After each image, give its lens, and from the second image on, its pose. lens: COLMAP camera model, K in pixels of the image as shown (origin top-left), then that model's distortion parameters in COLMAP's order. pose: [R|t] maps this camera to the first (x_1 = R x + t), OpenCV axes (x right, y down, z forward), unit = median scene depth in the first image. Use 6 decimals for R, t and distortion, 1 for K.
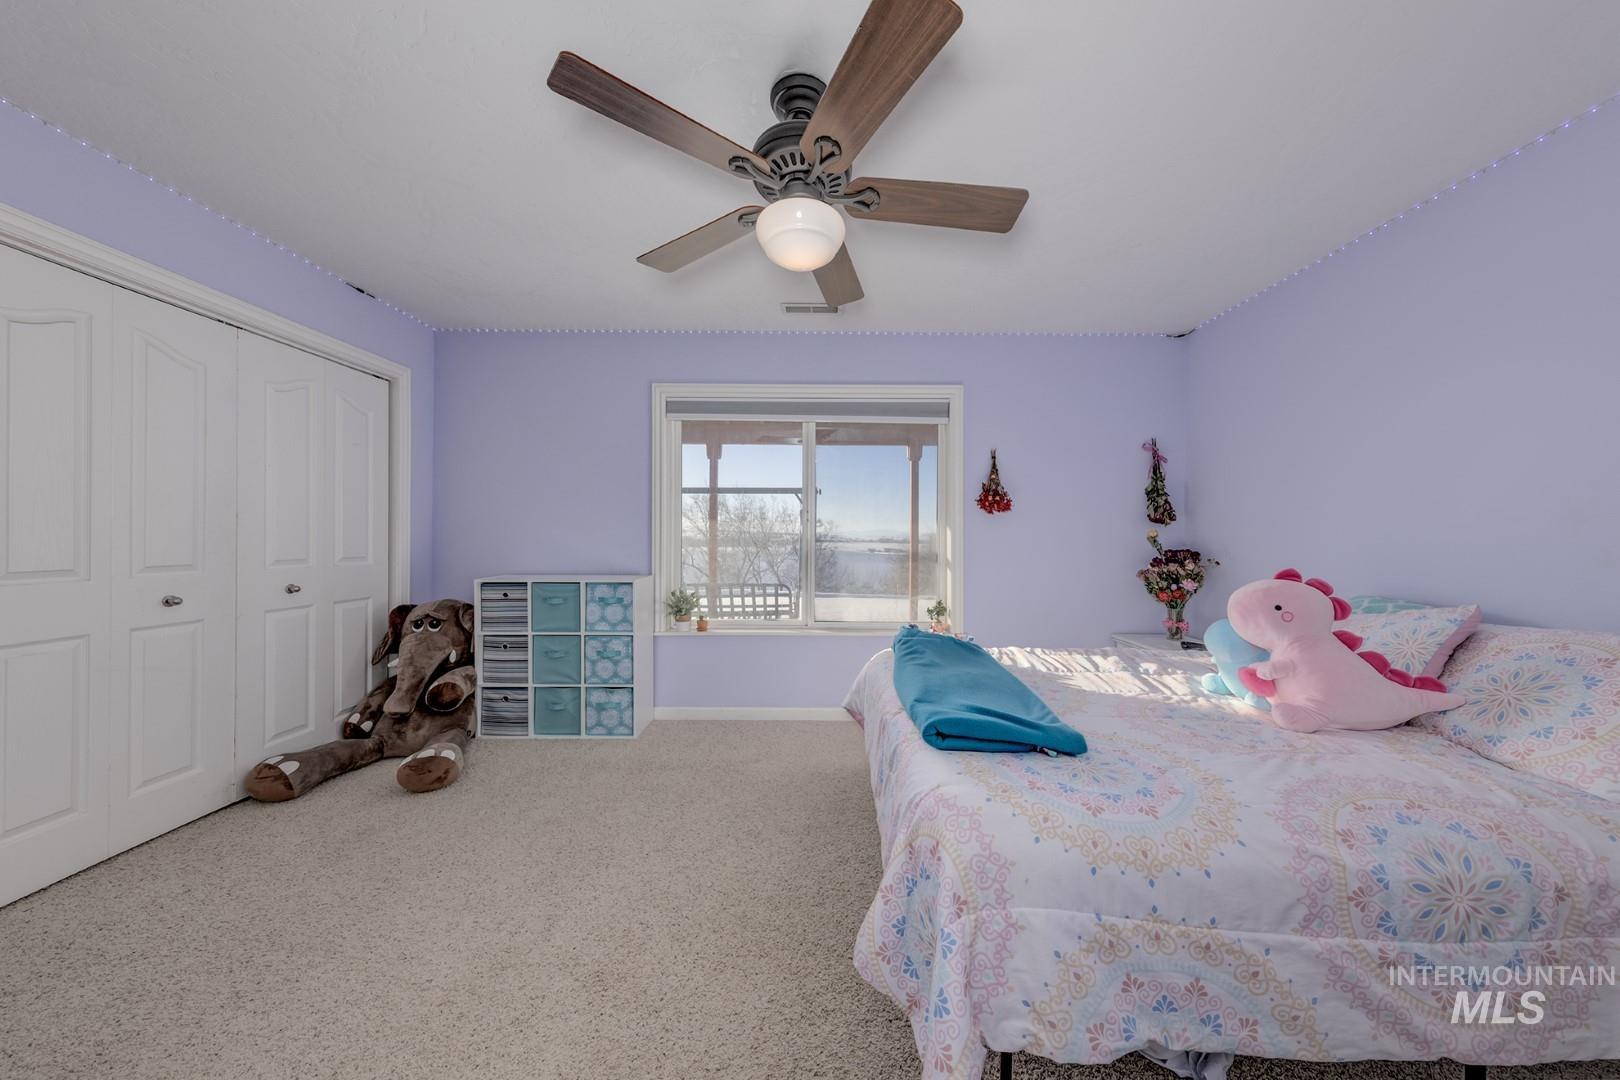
lens RADIAL K [[517.1, 0, 810.0], [0, 517.1, 540.0], [0, 0, 1]] dist [0.000057, 0.000001]
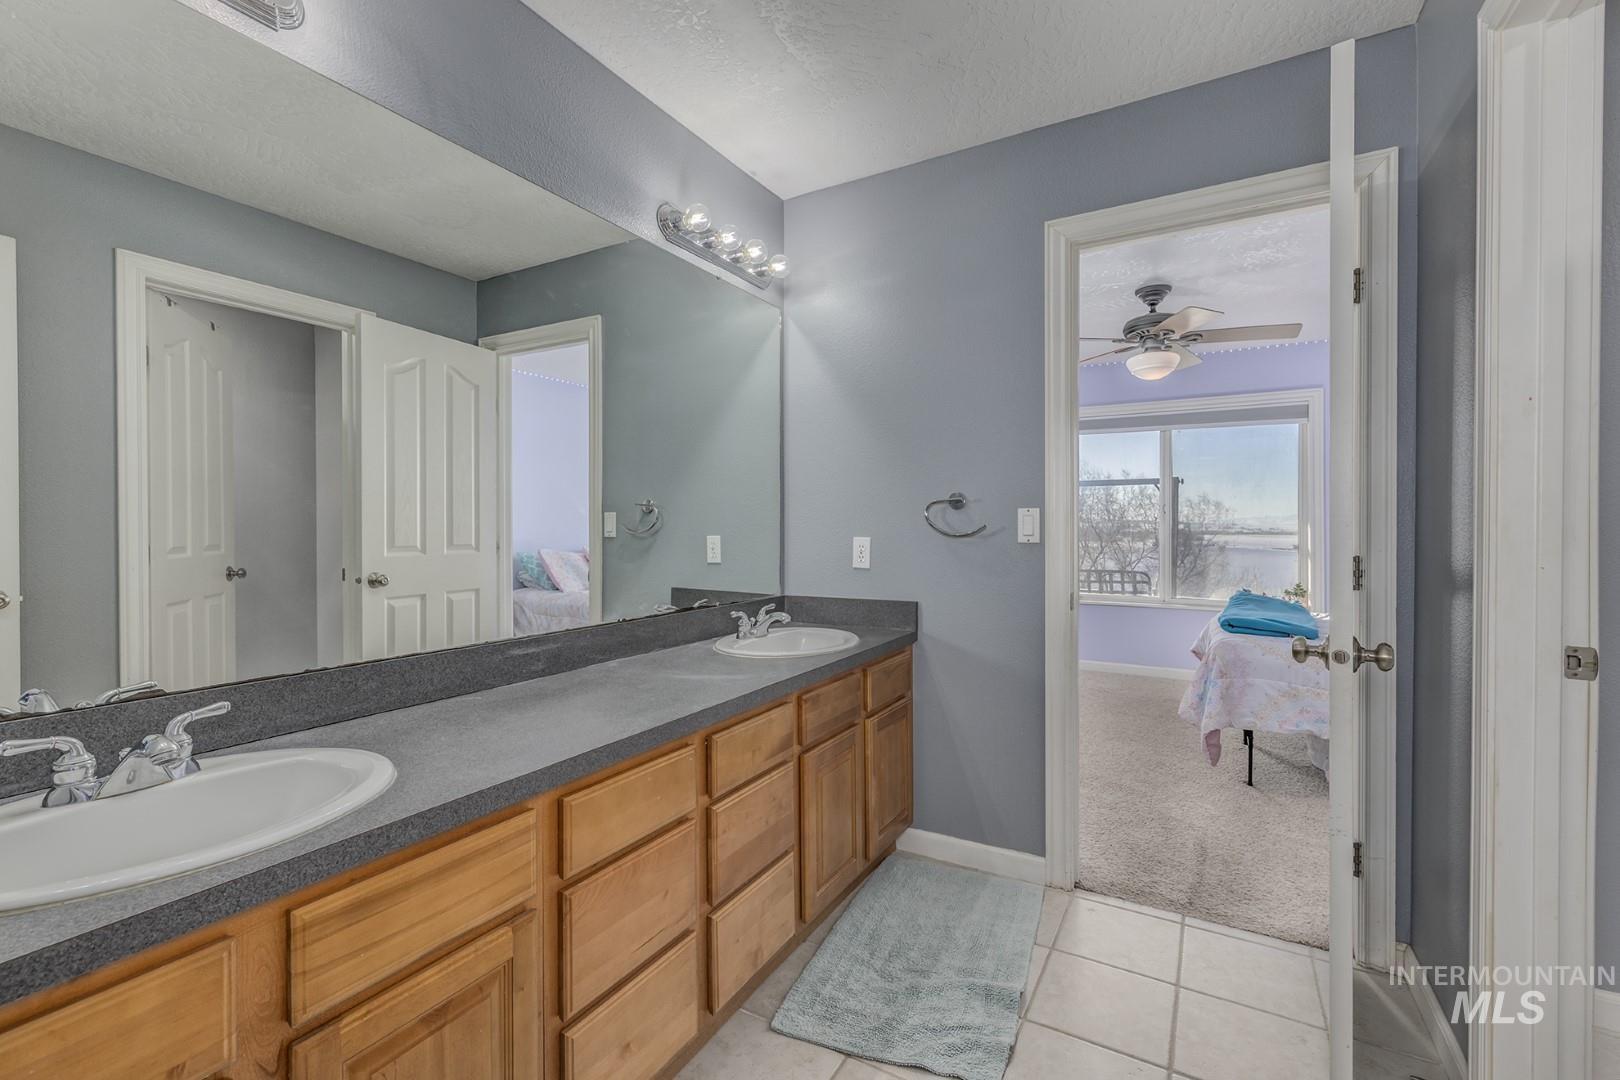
lens RADIAL K [[680.4, 0, 810.0], [0, 680.4, 540.0], [0, 0, 1]] dist [0.000928, 0.000086]
pose [[0.876534, -0.004106, -0.481322, 0.035276], [0.009326, 0.999921, 0.008454, 0.002211], [0.481249, -0.011899, 0.876503, -0.782307]]
